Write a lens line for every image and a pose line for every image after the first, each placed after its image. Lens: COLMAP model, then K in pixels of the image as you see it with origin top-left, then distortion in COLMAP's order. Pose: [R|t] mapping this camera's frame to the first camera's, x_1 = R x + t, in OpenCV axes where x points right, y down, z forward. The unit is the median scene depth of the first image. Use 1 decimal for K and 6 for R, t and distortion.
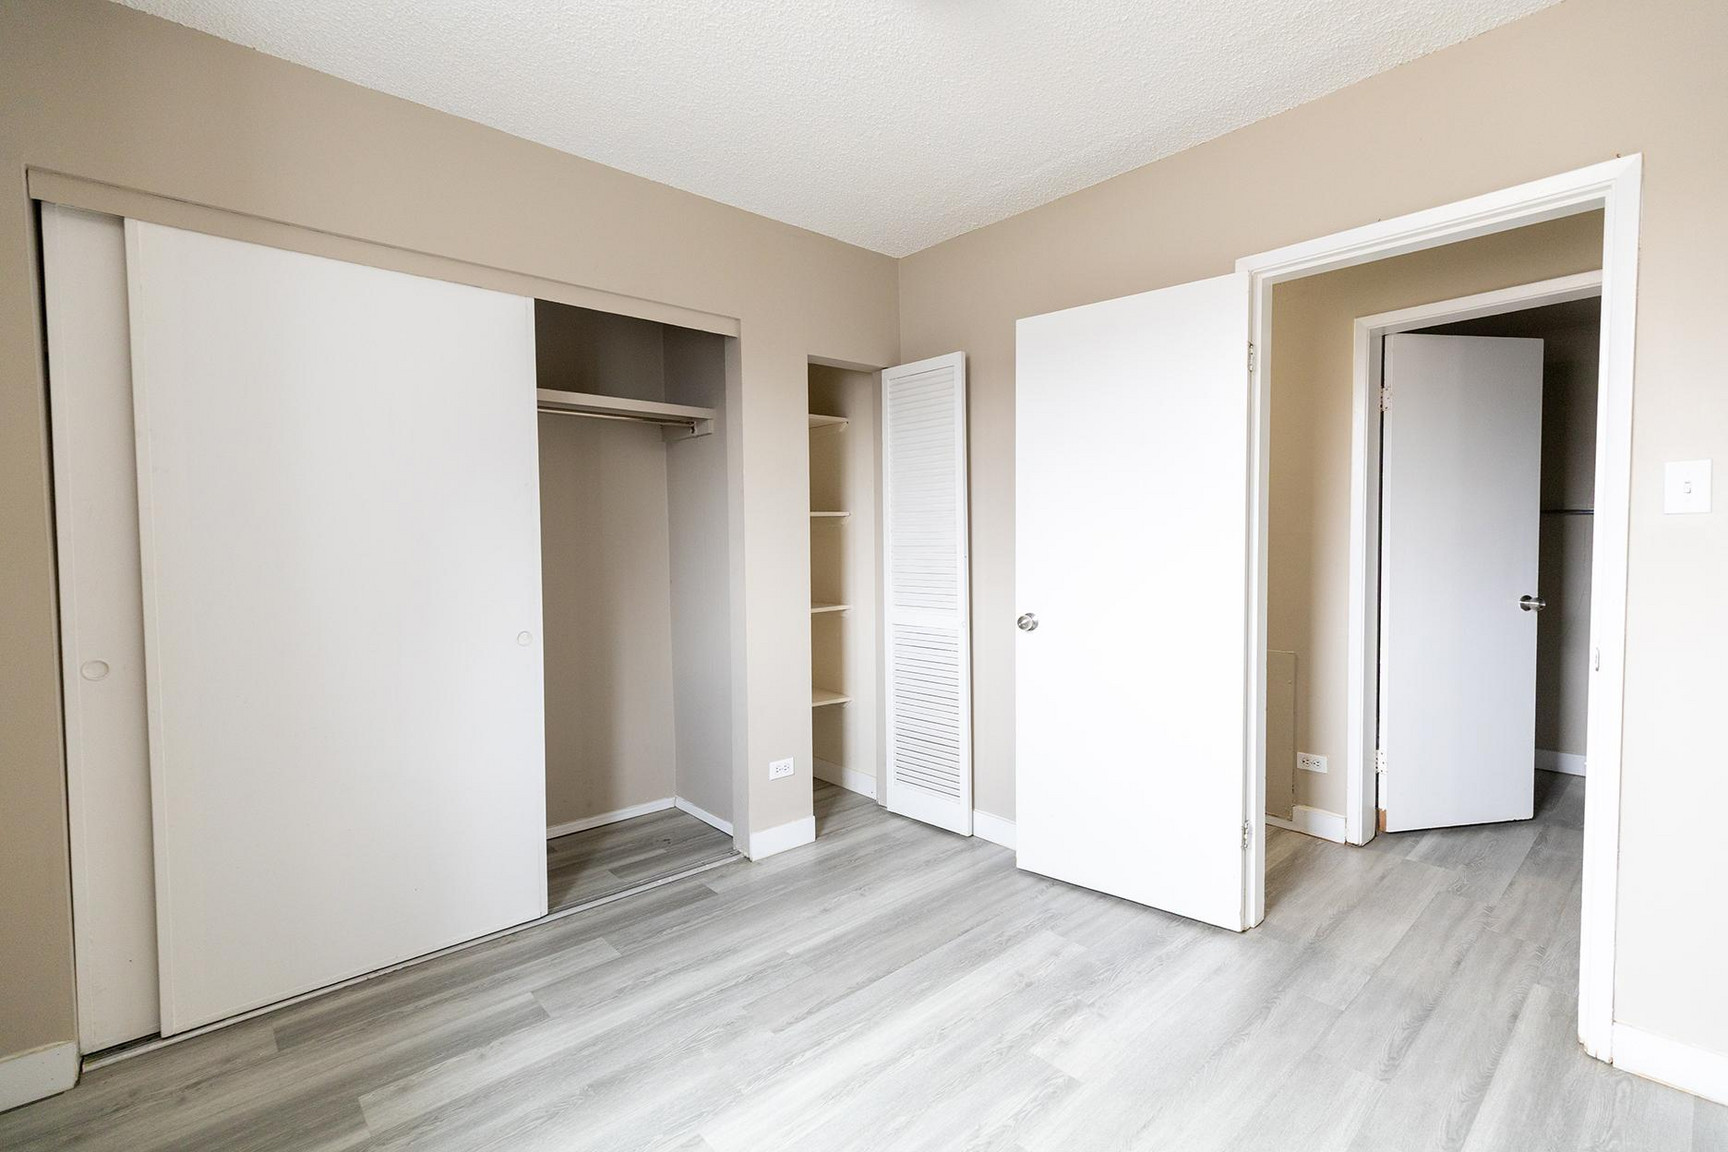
lens RADIAL K [[786.1, 0, 819.1], [0, 786.1, 649.4], [0, 0, 1]] dist [0.002691, 0.000579]
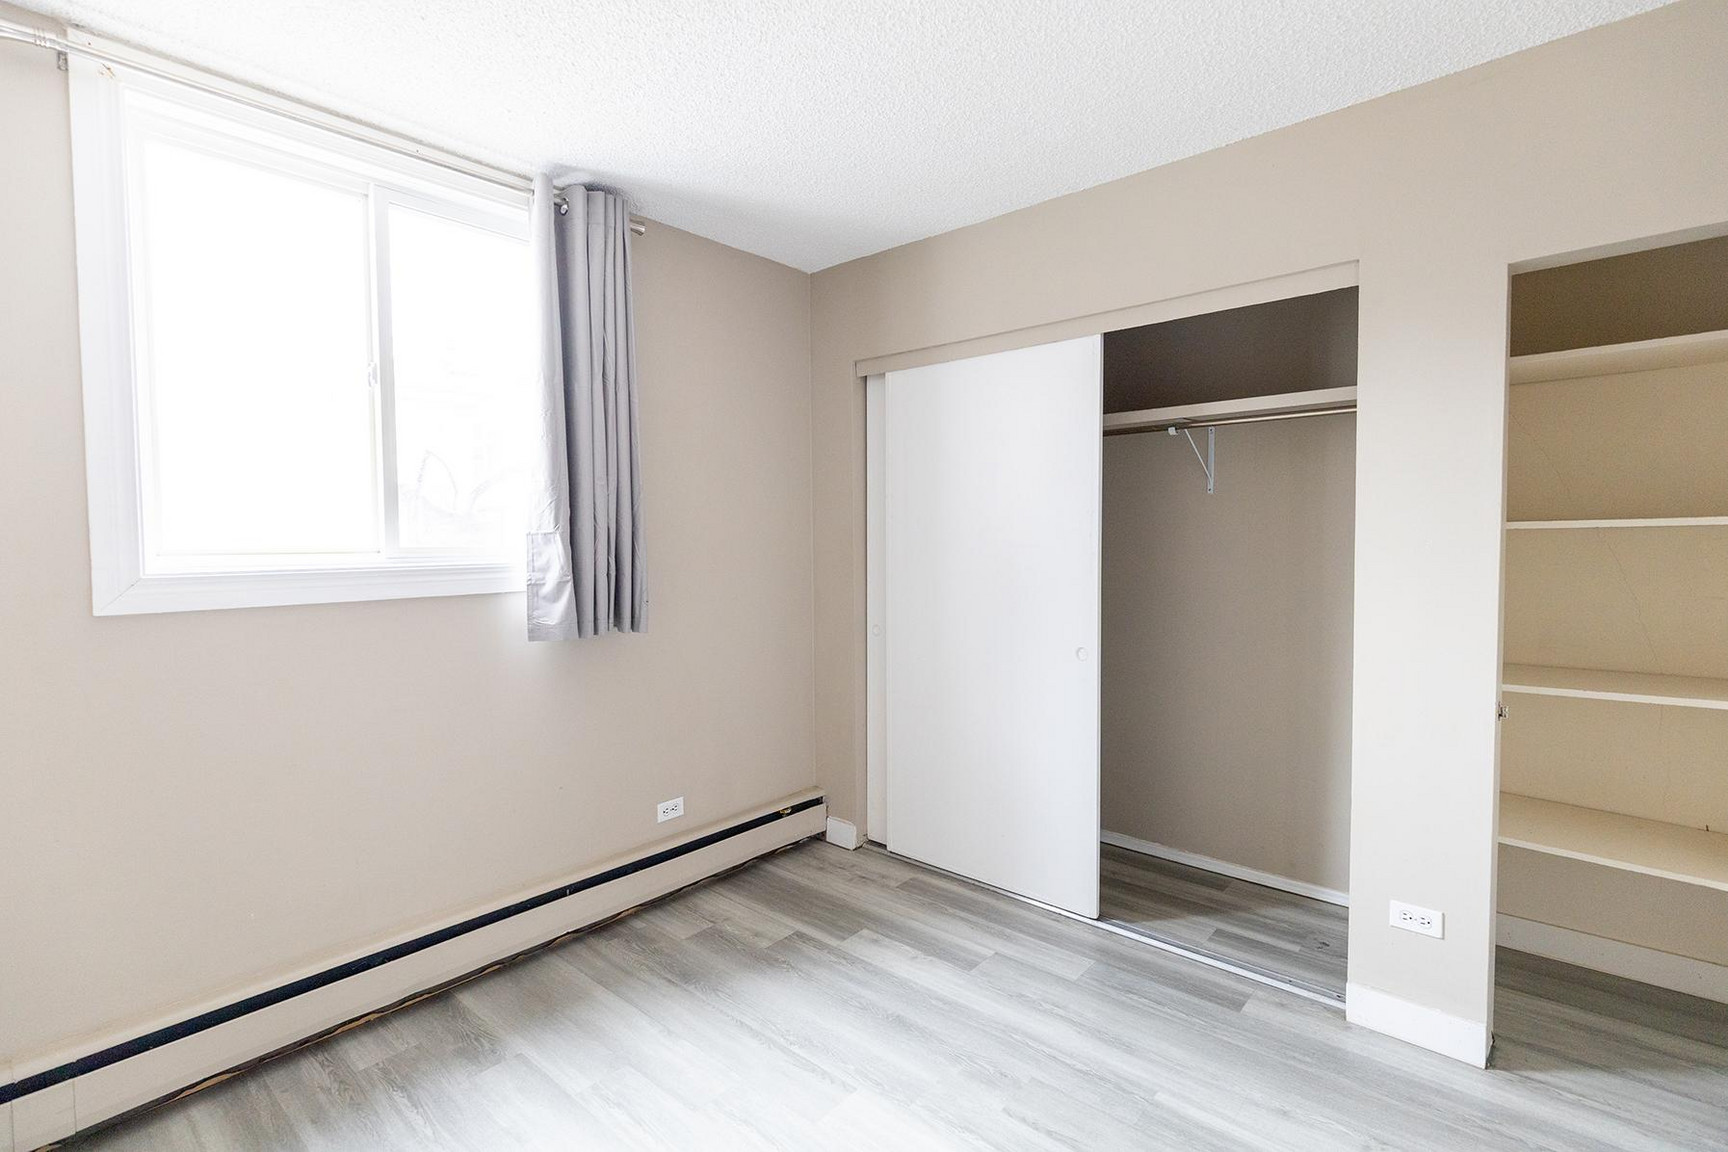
lens RADIAL K [[831.4, 0, 864.0], [0, 831.4, 576.0], [0, 0, 1]] dist [0.003619, 0.000130]
pose [[0.124130, 0.060695, -0.990408, 0.729873], [-0.128600, 0.990693, 0.044595, -0.125241], [0.983897, 0.121830, 0.130780, 0.561890]]
